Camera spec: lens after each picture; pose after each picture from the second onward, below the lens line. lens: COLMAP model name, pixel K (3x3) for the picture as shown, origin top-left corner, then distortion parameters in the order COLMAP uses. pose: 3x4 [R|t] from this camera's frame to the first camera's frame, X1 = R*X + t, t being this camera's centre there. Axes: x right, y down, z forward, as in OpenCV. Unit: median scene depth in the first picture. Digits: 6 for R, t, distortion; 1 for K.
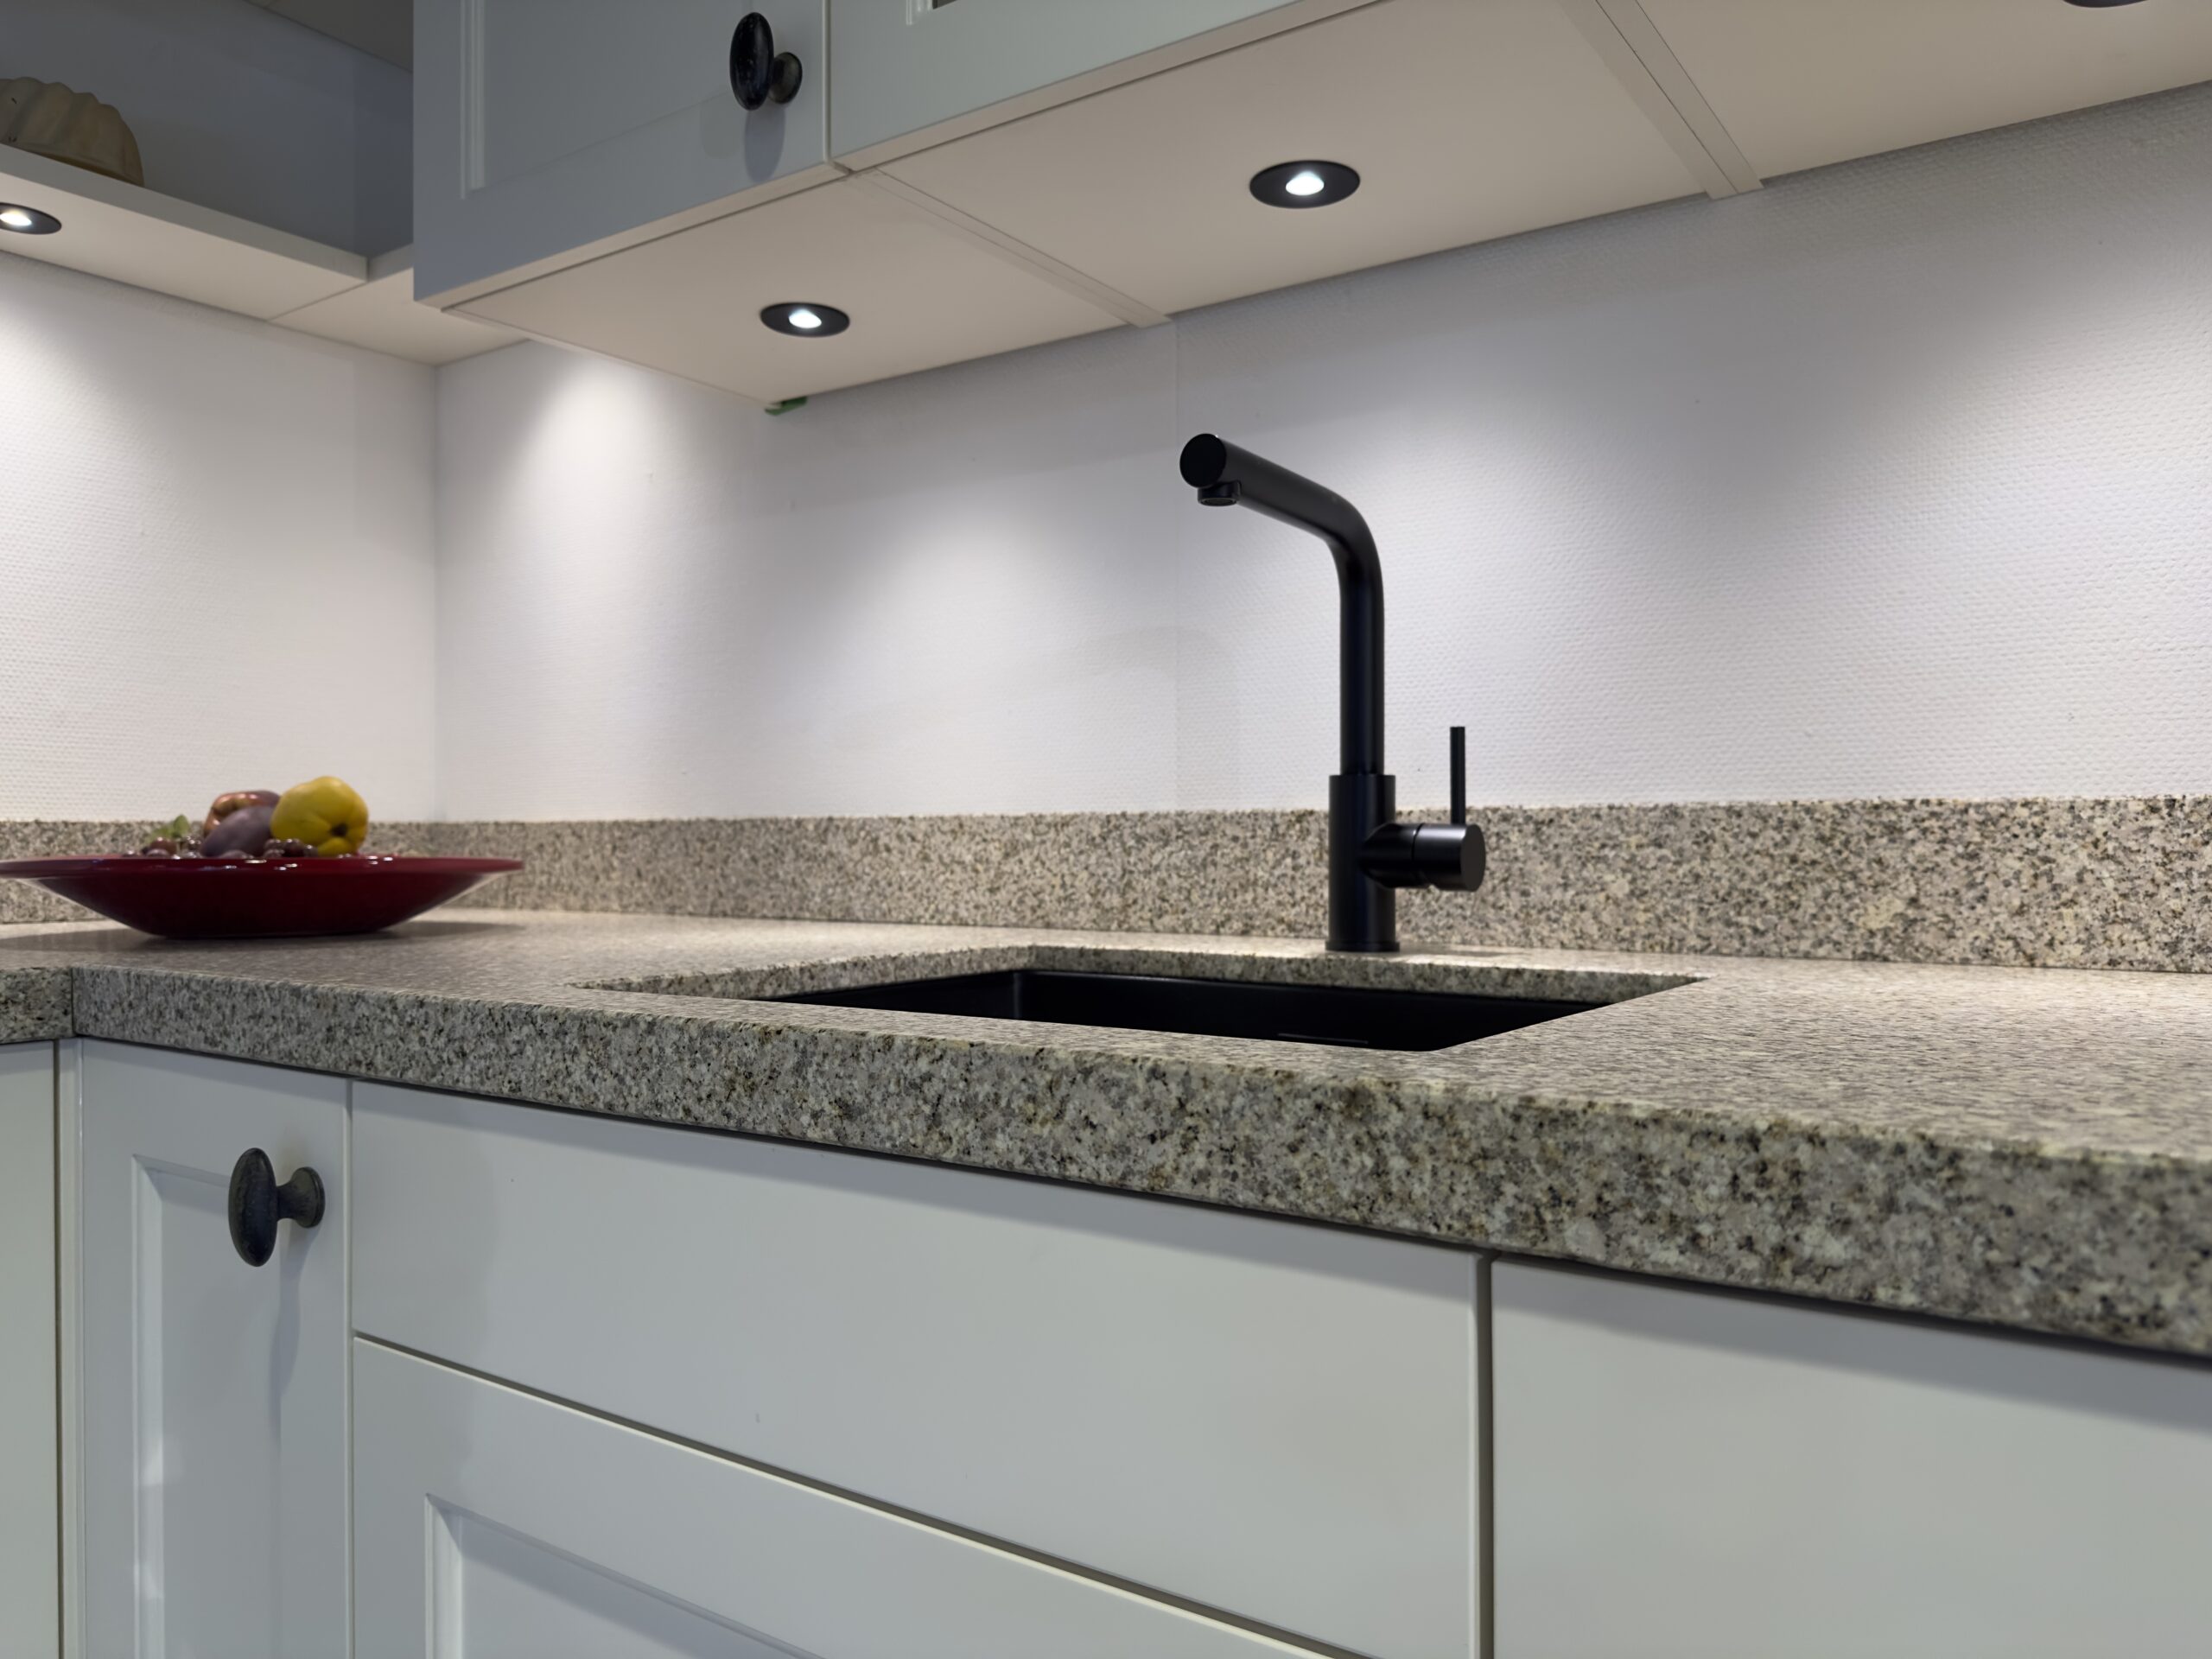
lens RADIAL K [[1574.1, 0, 1149.9], [0, 1574.1, 854.3], [0, 0, 1]] dist [0.058905, -0.001068]
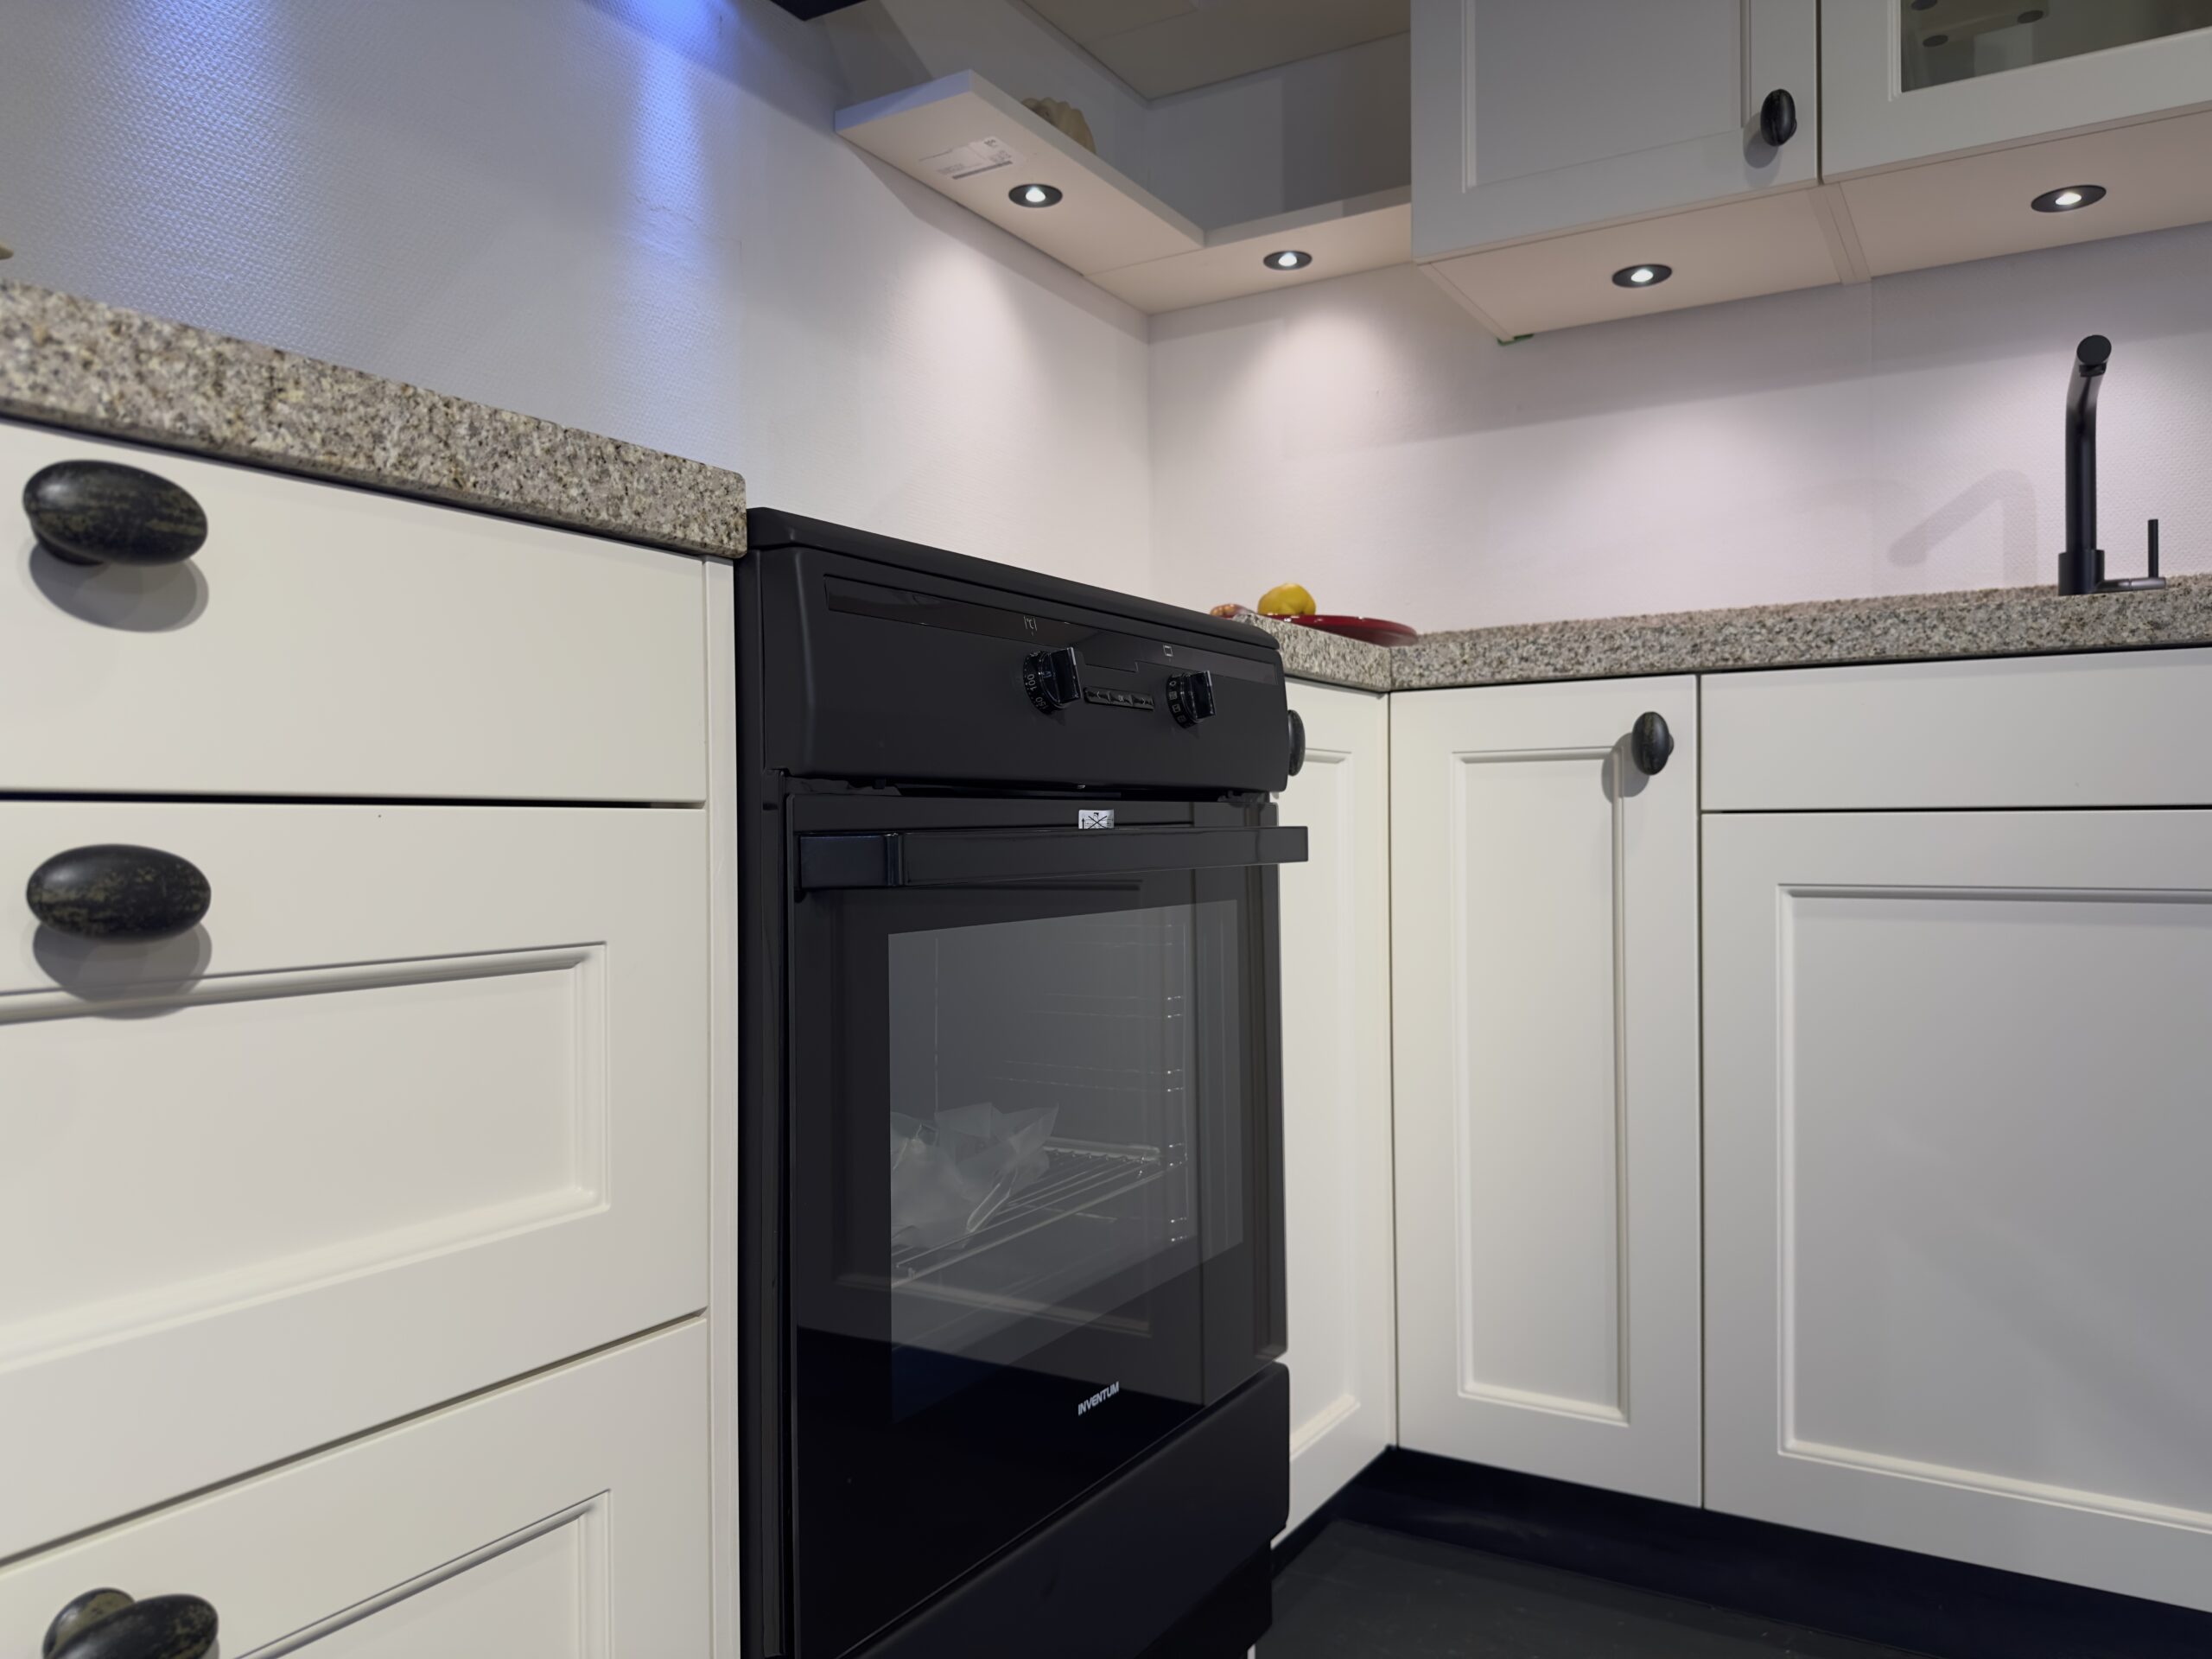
lens RADIAL K [[1581.7, 0, 1101.0], [0, 1581.7, 859.0], [0, 0, 1]] dist [0.001477, -0.042969]
pose [[0.999075, -0.003504, 0.042858, -0.985435], [0.003347, 0.999987, 0.003737, 0.267432], [-0.042871, -0.003590, 0.999074, -0.613589]]
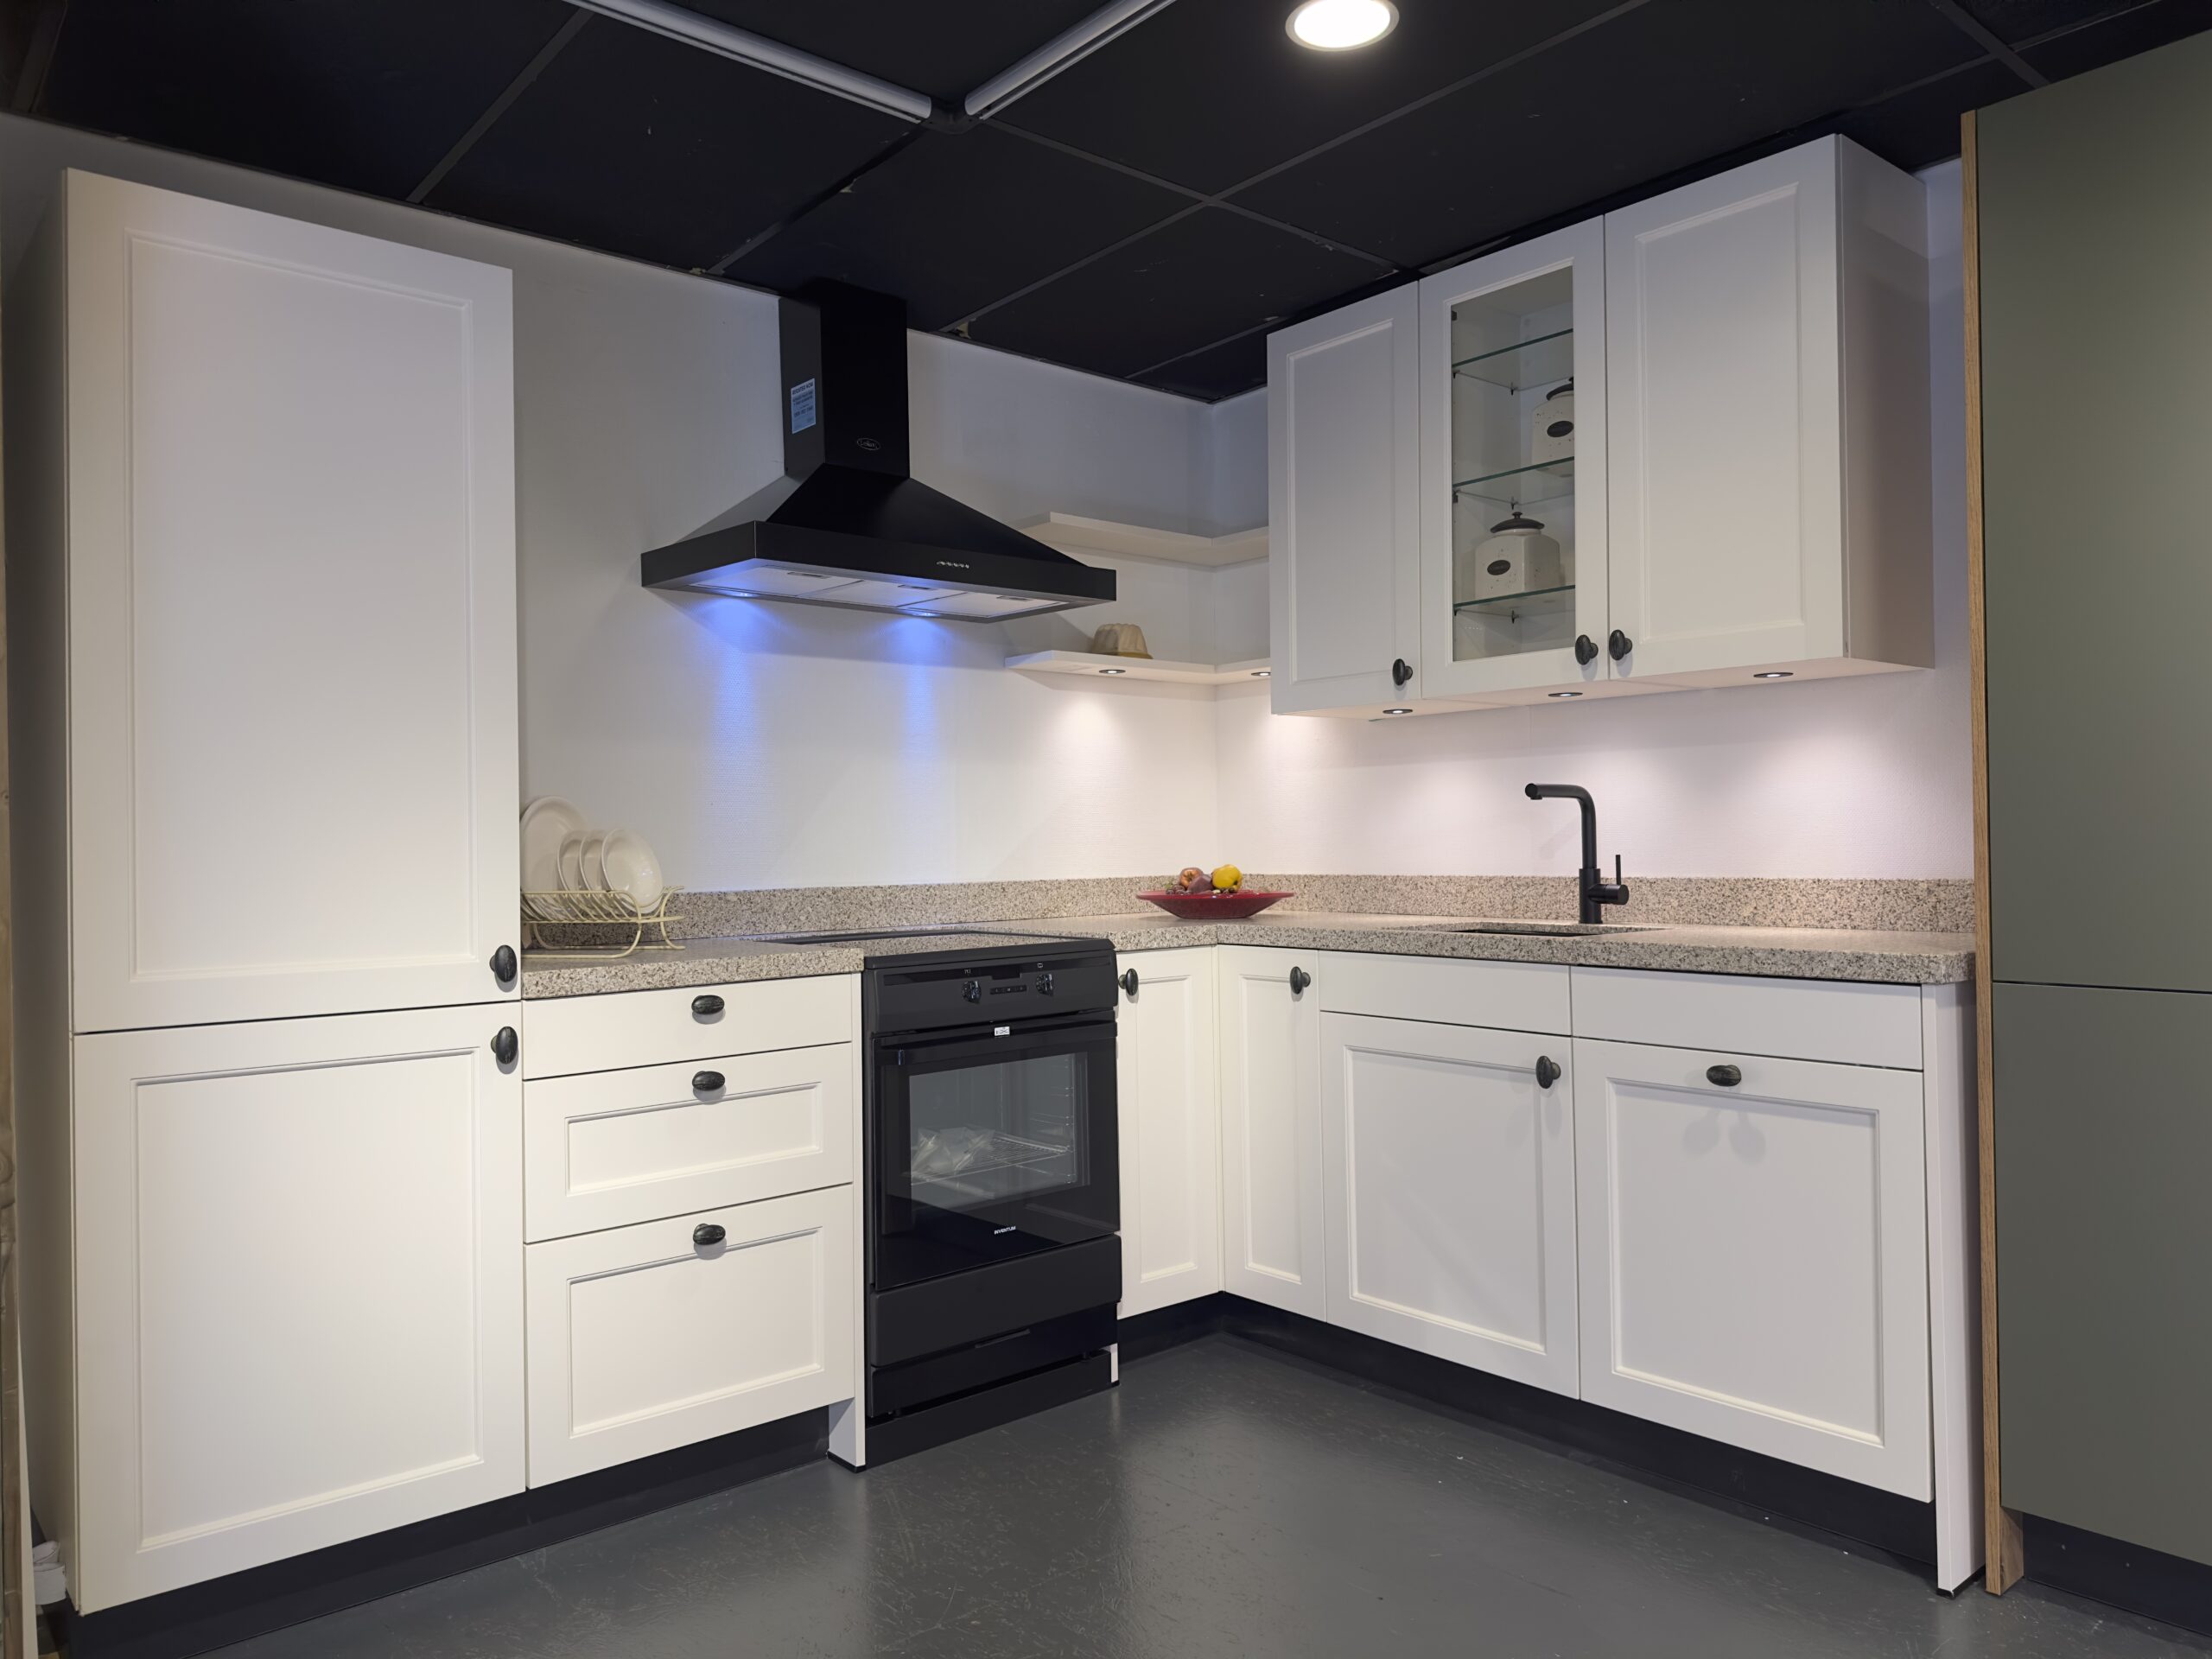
lens RADIAL K [[1572.8, 0, 1102.4], [0, 1572.8, 832.5], [0, 0, 1]] dist [0.052686, -0.067706]
pose [[0.961018, -0.013626, -0.276149, 0.074552], [0.009587, 0.999827, -0.015969, -0.084175], [0.276319, 0.012699, 0.960982, -2.430796]]
